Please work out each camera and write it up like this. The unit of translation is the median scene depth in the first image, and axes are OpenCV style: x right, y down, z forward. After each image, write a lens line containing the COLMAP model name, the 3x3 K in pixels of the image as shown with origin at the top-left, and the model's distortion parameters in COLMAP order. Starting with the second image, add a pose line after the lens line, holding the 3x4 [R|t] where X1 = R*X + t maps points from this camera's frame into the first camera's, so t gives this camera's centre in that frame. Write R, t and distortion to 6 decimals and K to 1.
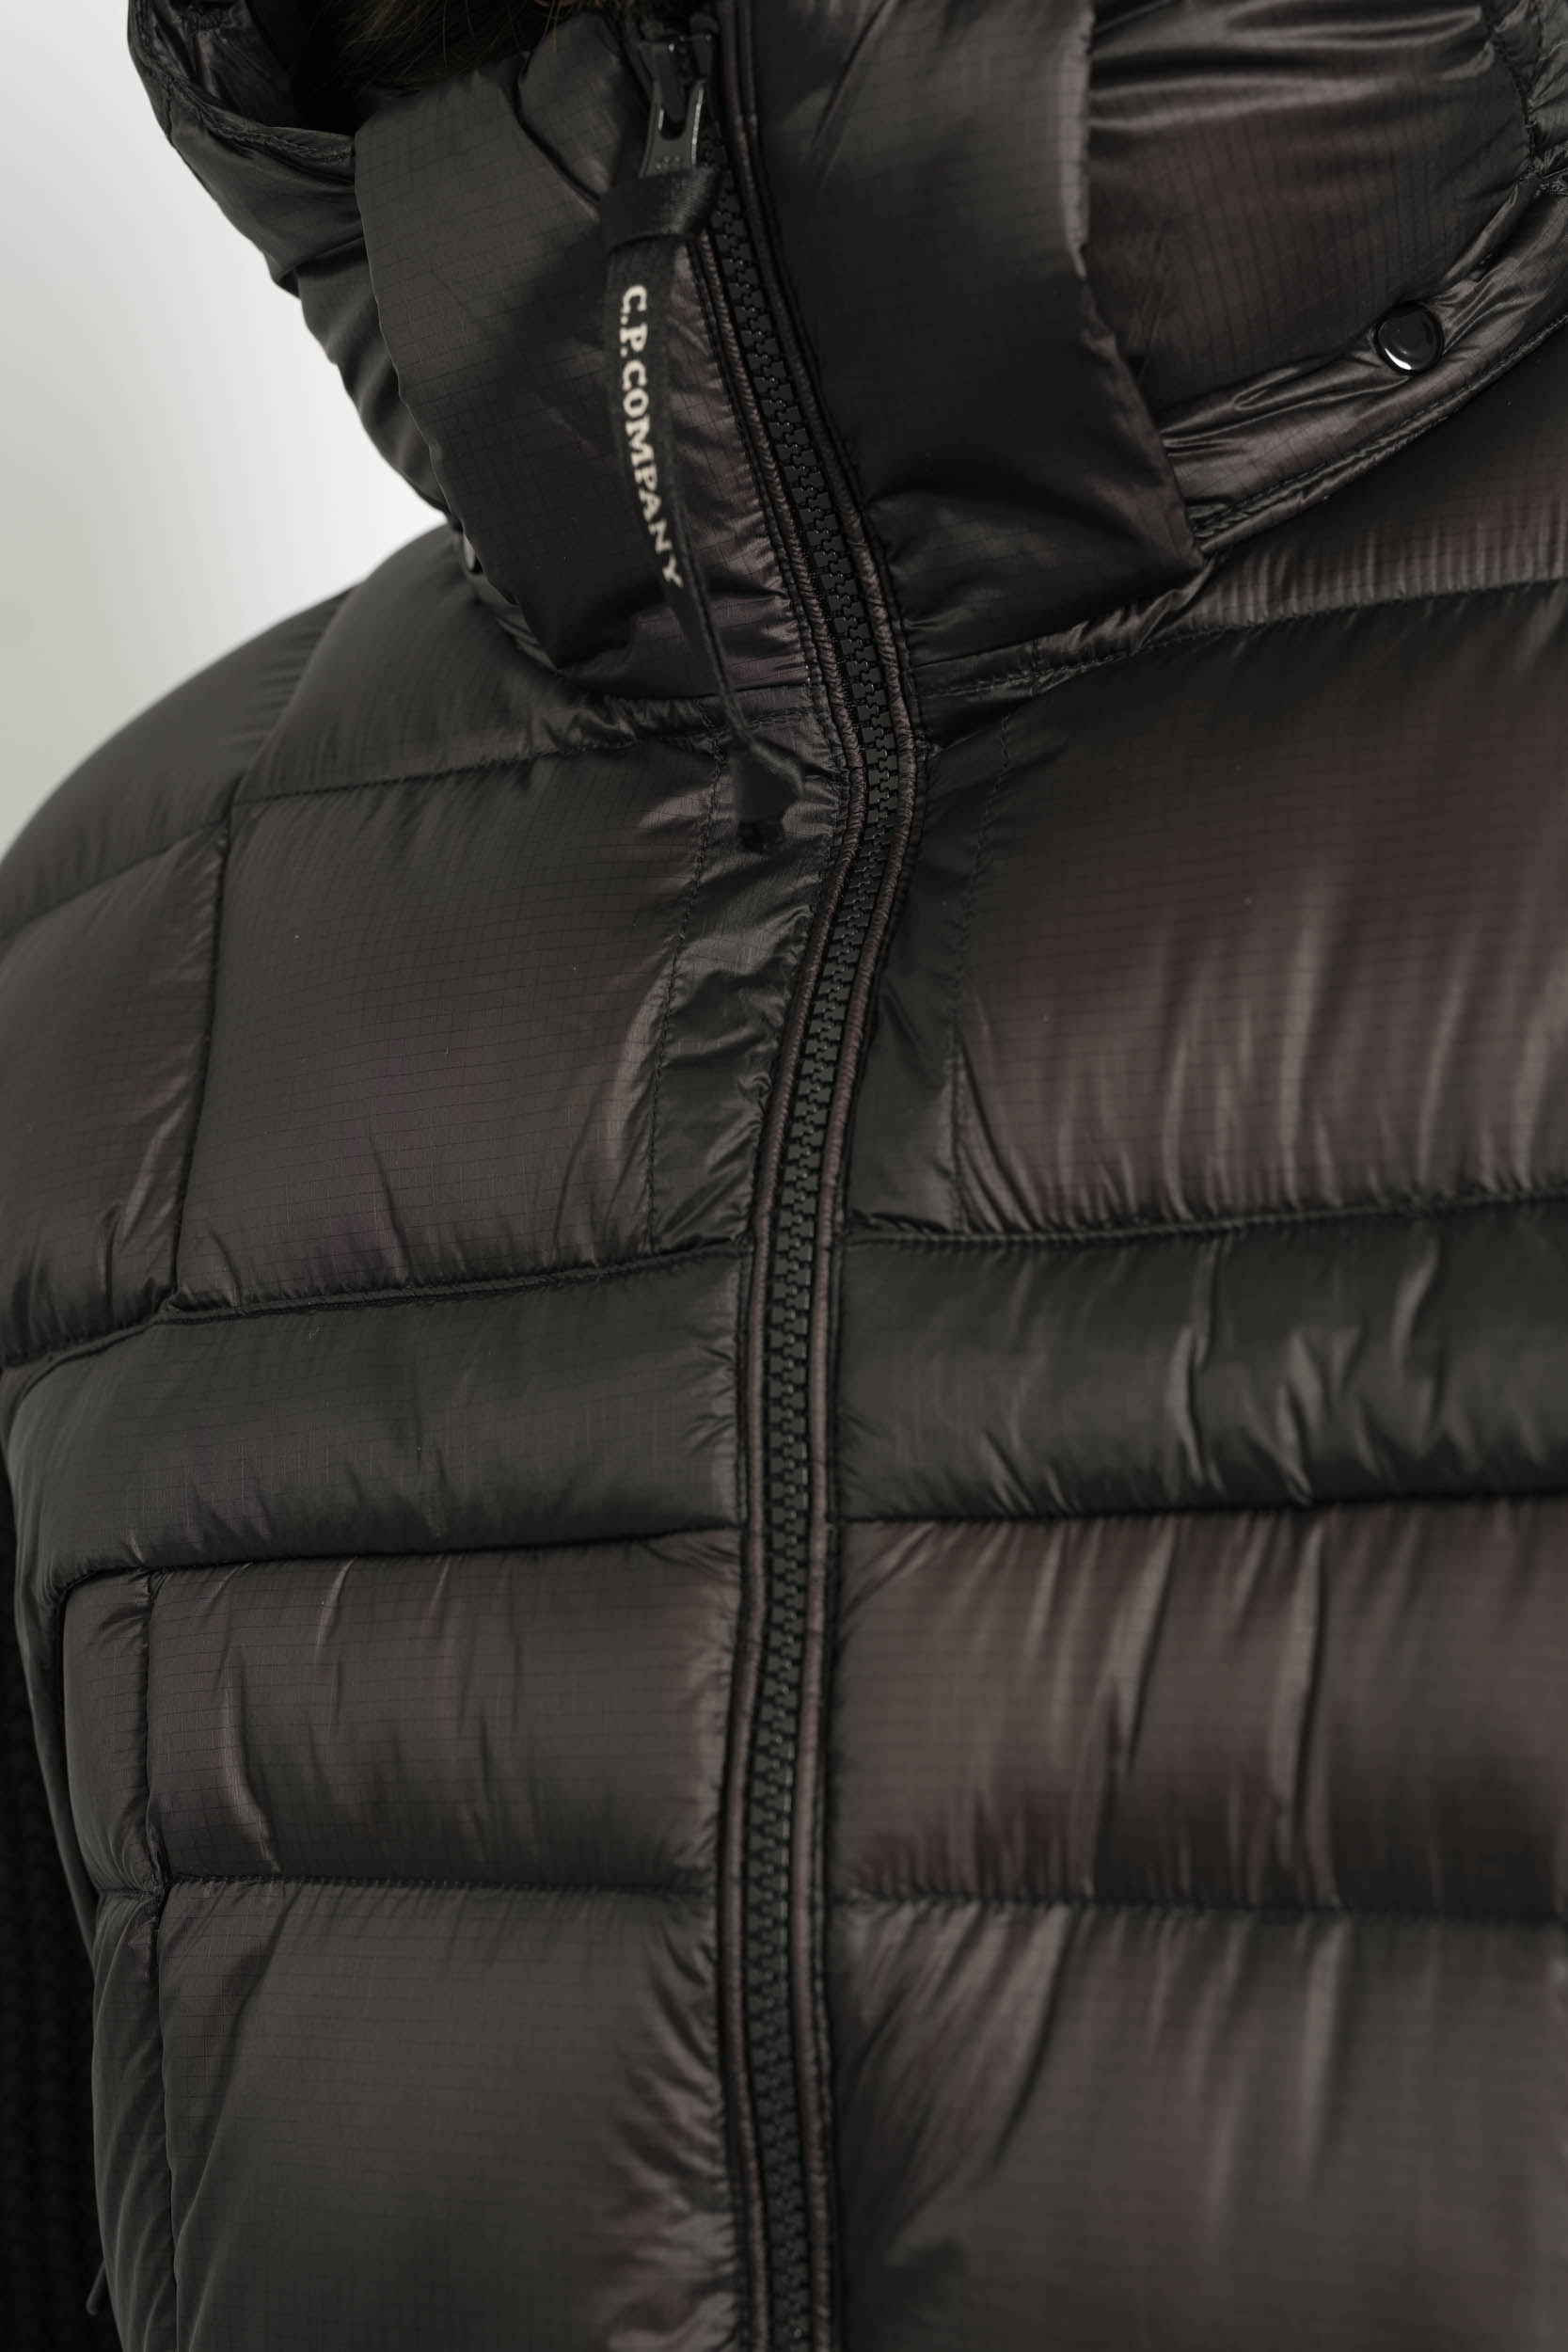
lens RADIAL K [[3284.3, 0, 784.6], [0, 3284.3, 1276.9], [0, 0, 1]] dist [-0.003345, -0.027971]
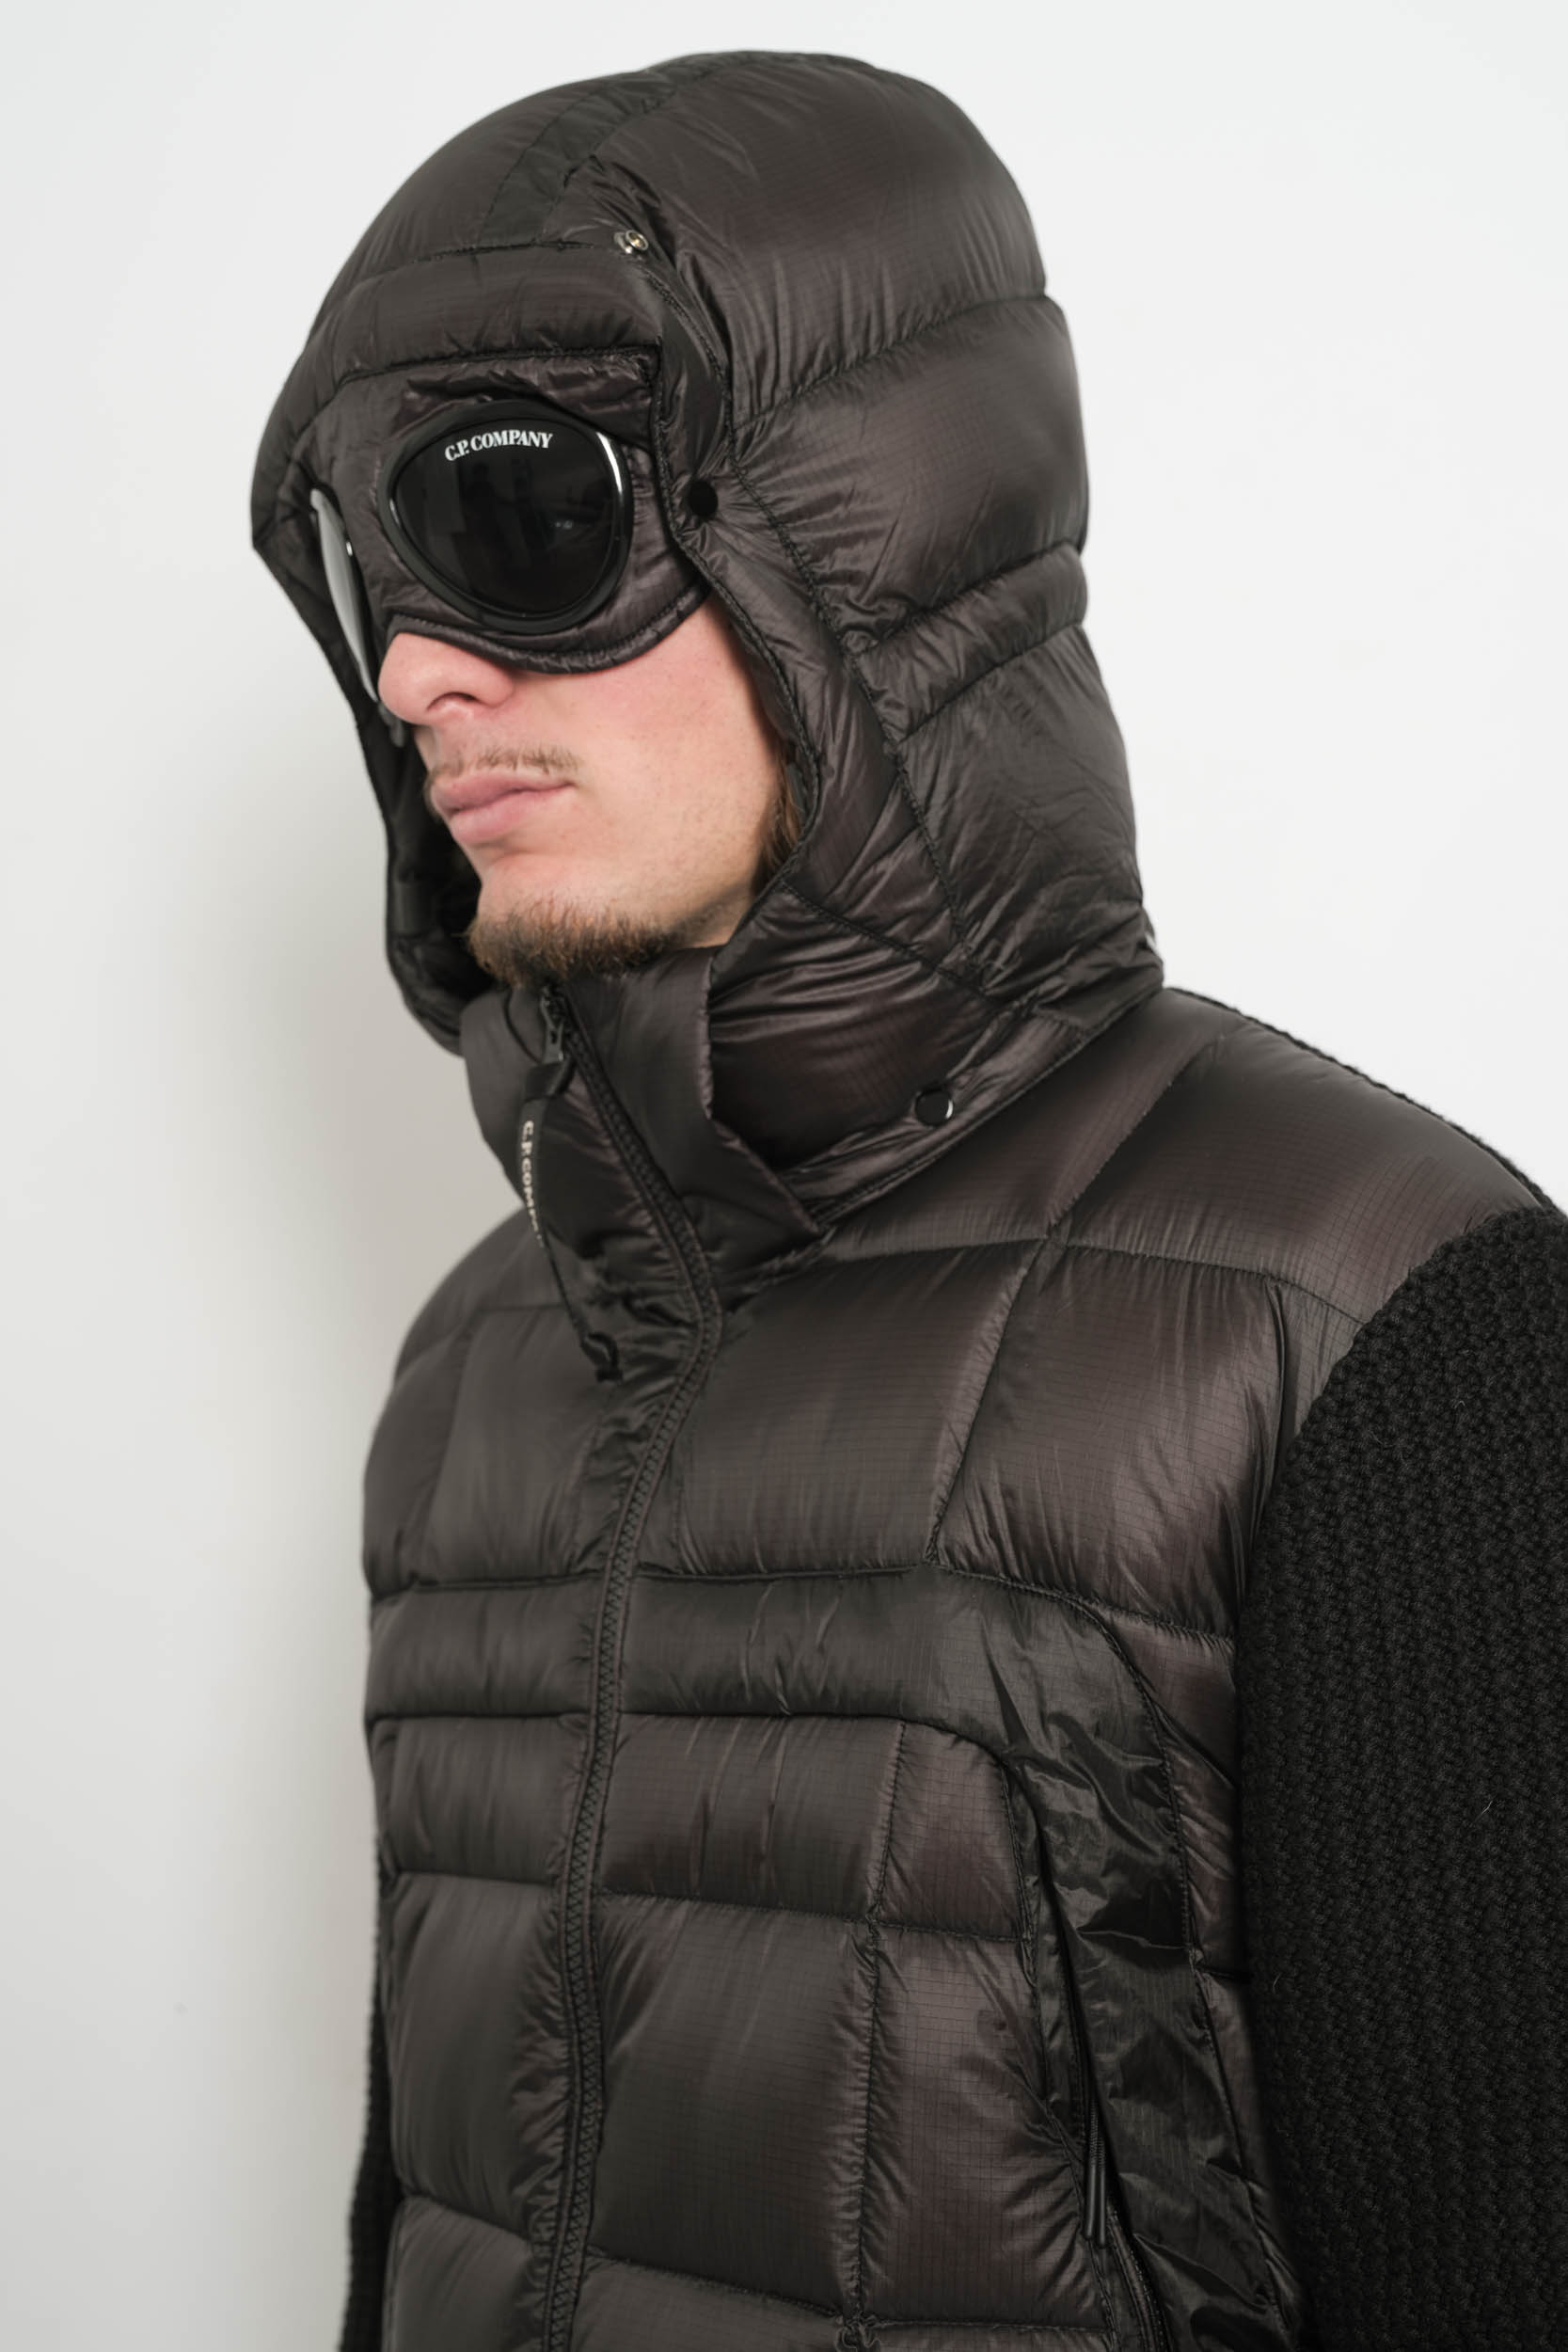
lens RADIAL K [[3284.3, 0, 784.6], [0, 3284.3, 1276.9], [0, 0, 1]] dist [-0.003345, -0.027971]
pose [[0.934335, -0.015363, -0.356063, 0.829152], [0.010371, 0.999819, -0.015924, -0.161201], [0.356244, 0.011186, 0.934326, -0.881705]]
